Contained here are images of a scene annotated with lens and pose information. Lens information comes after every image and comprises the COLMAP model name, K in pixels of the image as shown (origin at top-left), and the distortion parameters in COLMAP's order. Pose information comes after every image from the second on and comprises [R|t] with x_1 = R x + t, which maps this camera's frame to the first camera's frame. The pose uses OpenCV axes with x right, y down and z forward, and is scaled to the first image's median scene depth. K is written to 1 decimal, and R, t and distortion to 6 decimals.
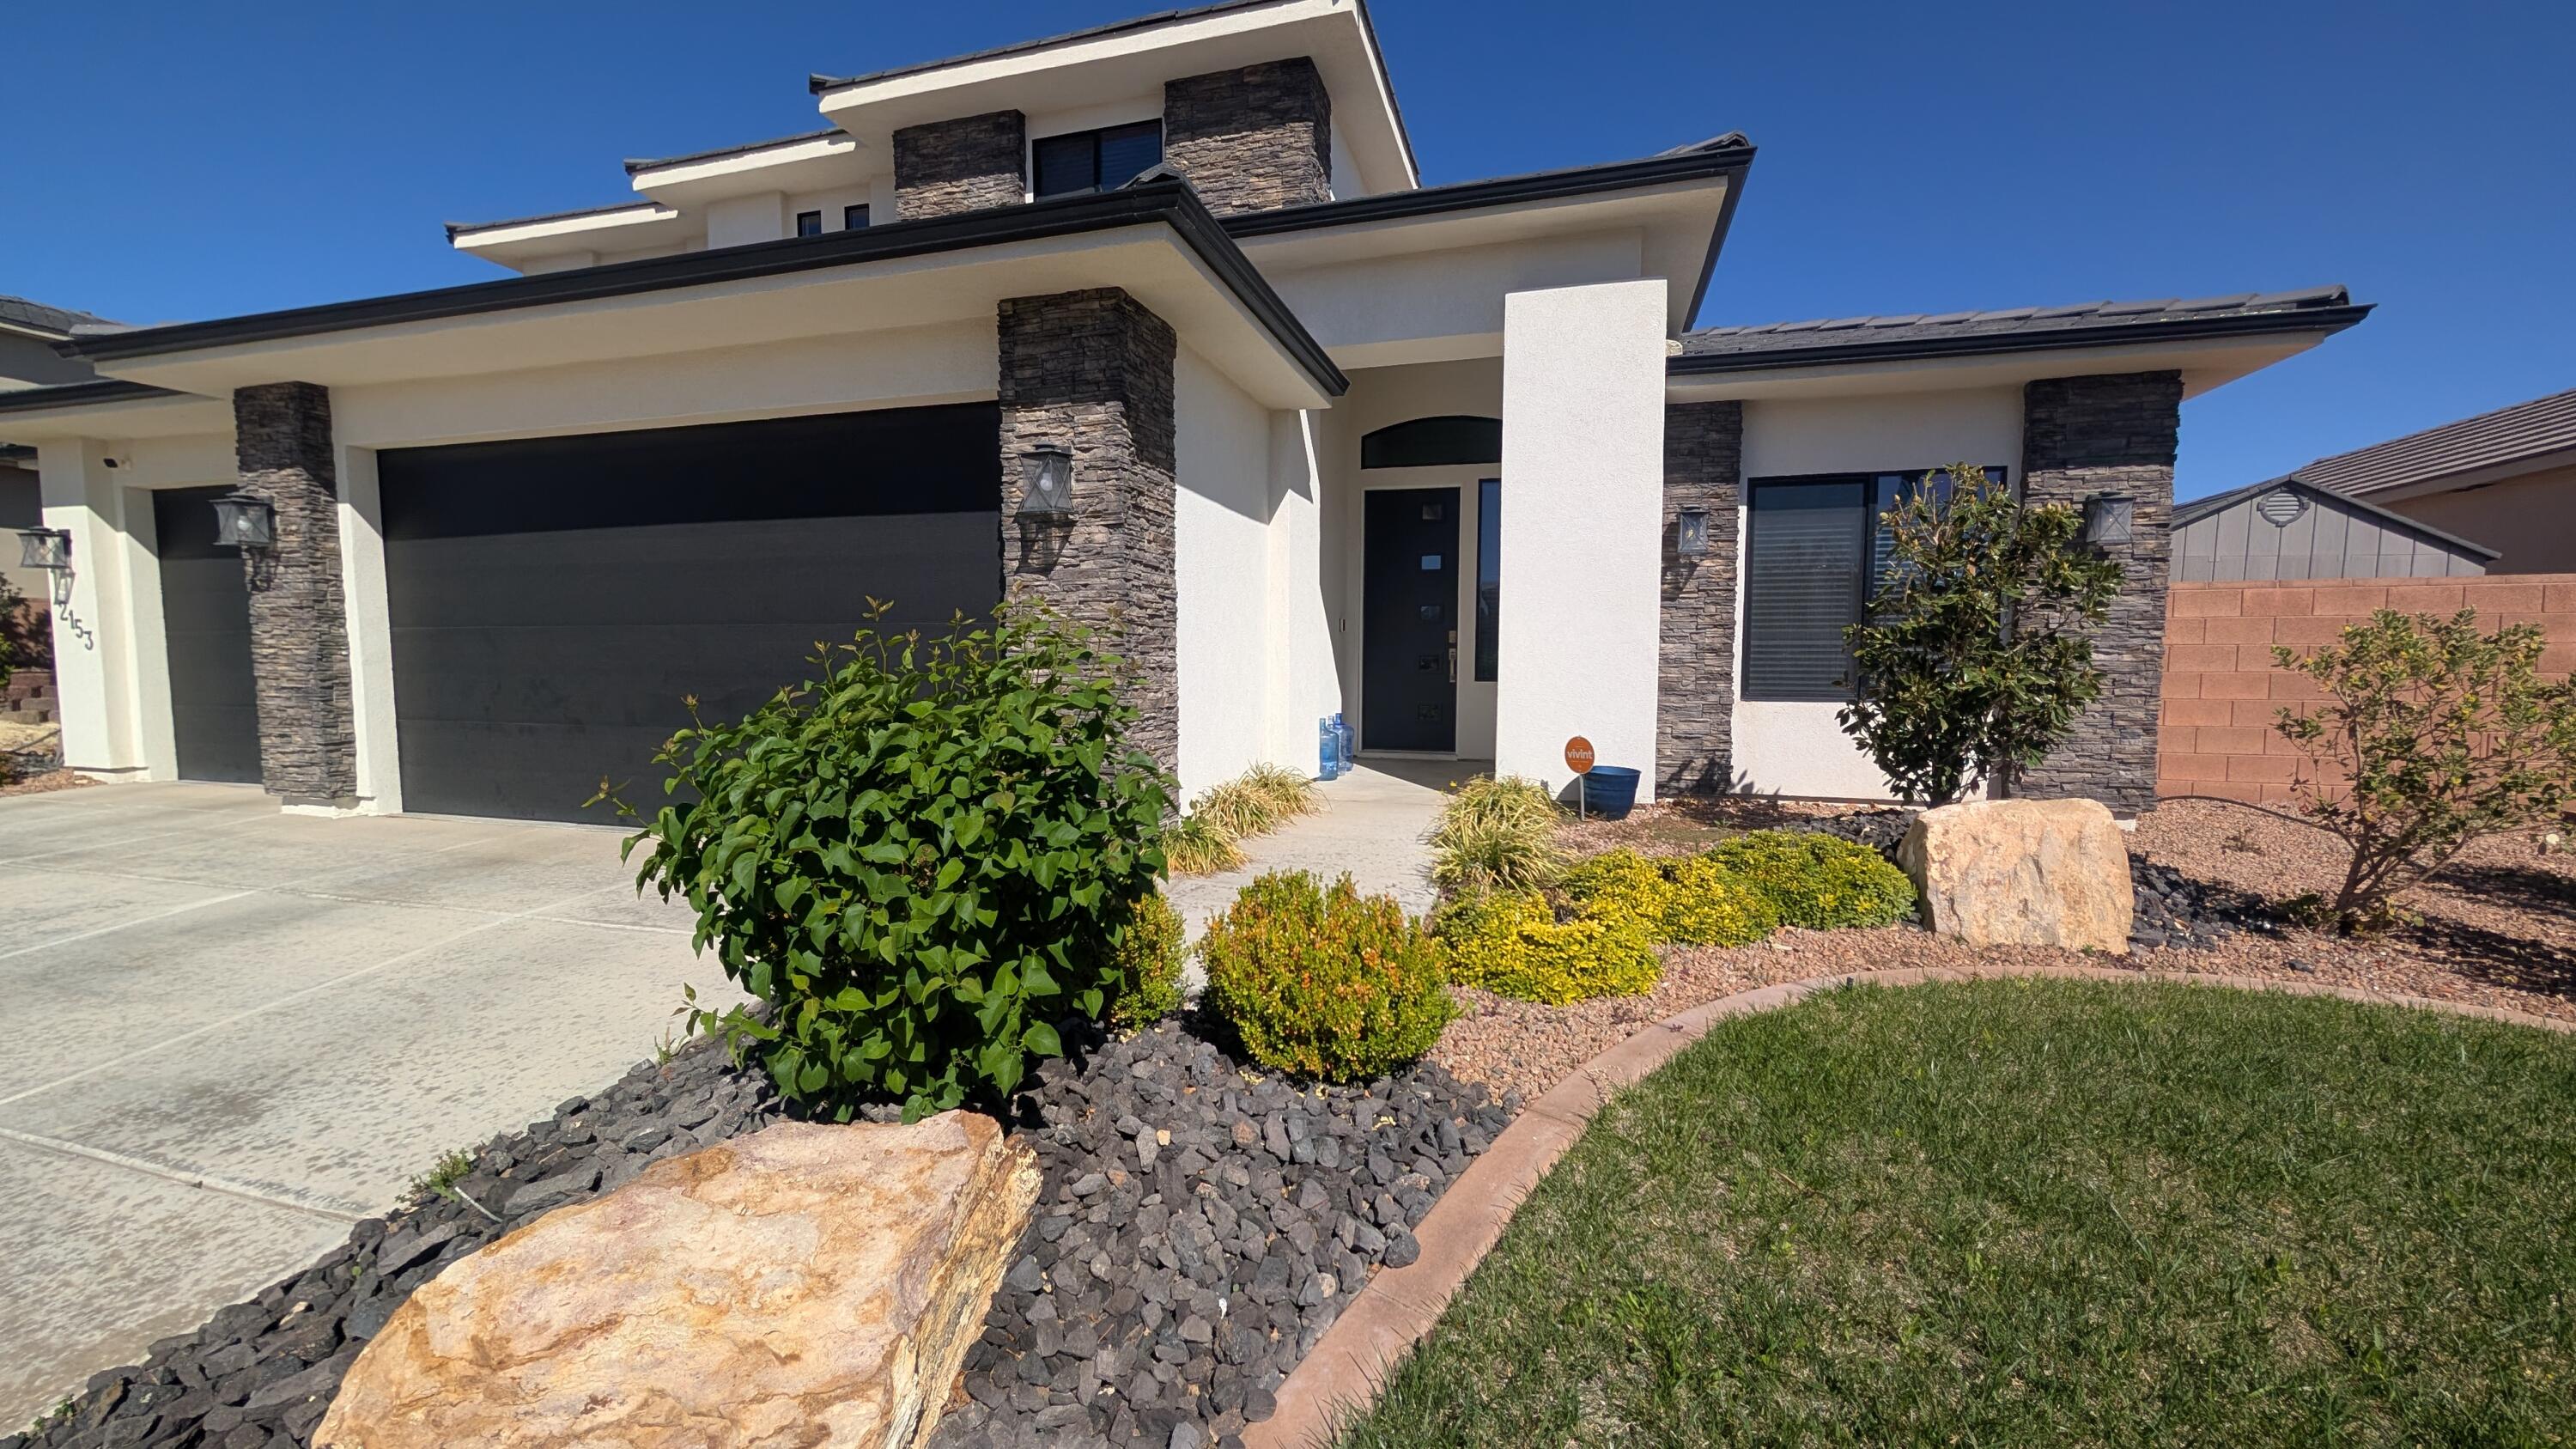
lens RADIAL K [[975.1, 0, 1290.2], [0, 975.1, 707.9], [0, 0, 1]] dist [0.007365, -0.000061]
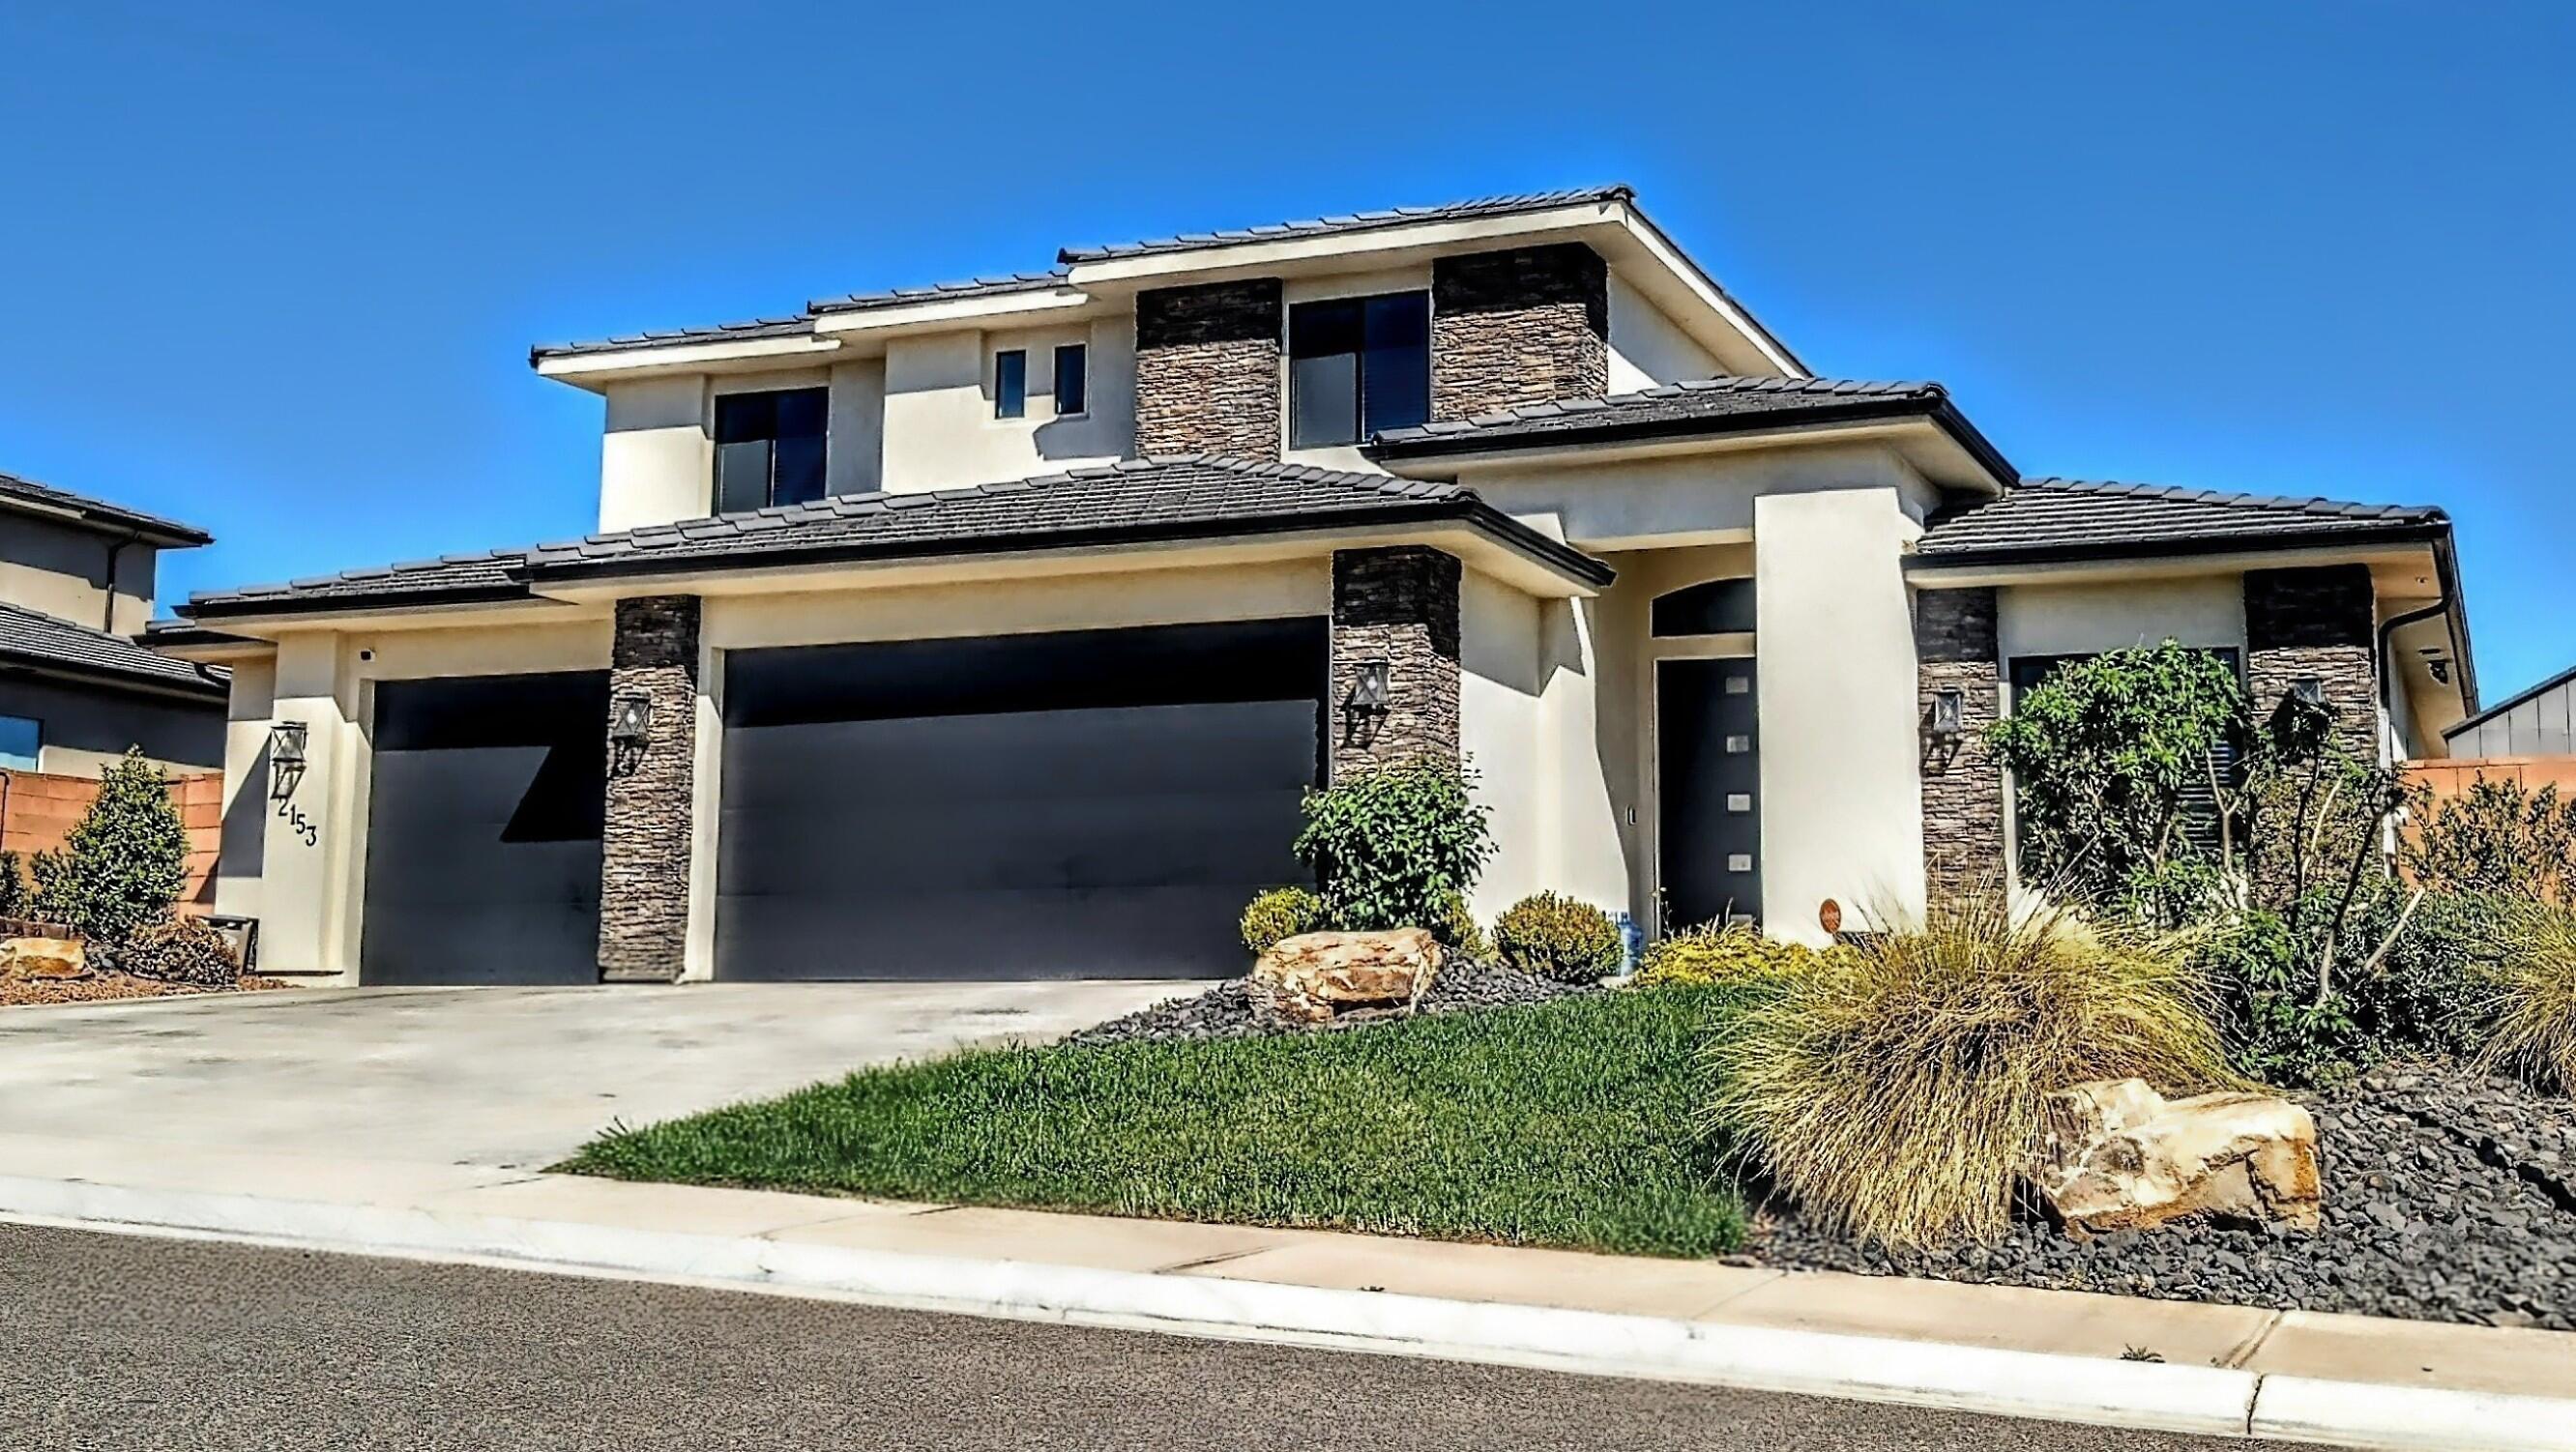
lens RADIAL K [[2362.3, 0, 1288.0], [0, 2362.3, 726.0], [0, 0, 1]] dist [0.008734, 0.000370]
pose [[0.989868, -0.008814, -0.141717, 0.071418], [-0.014543, 0.986529, -0.162940, 0.254469], [0.141244, 0.163351, 0.976405, -1.539385]]
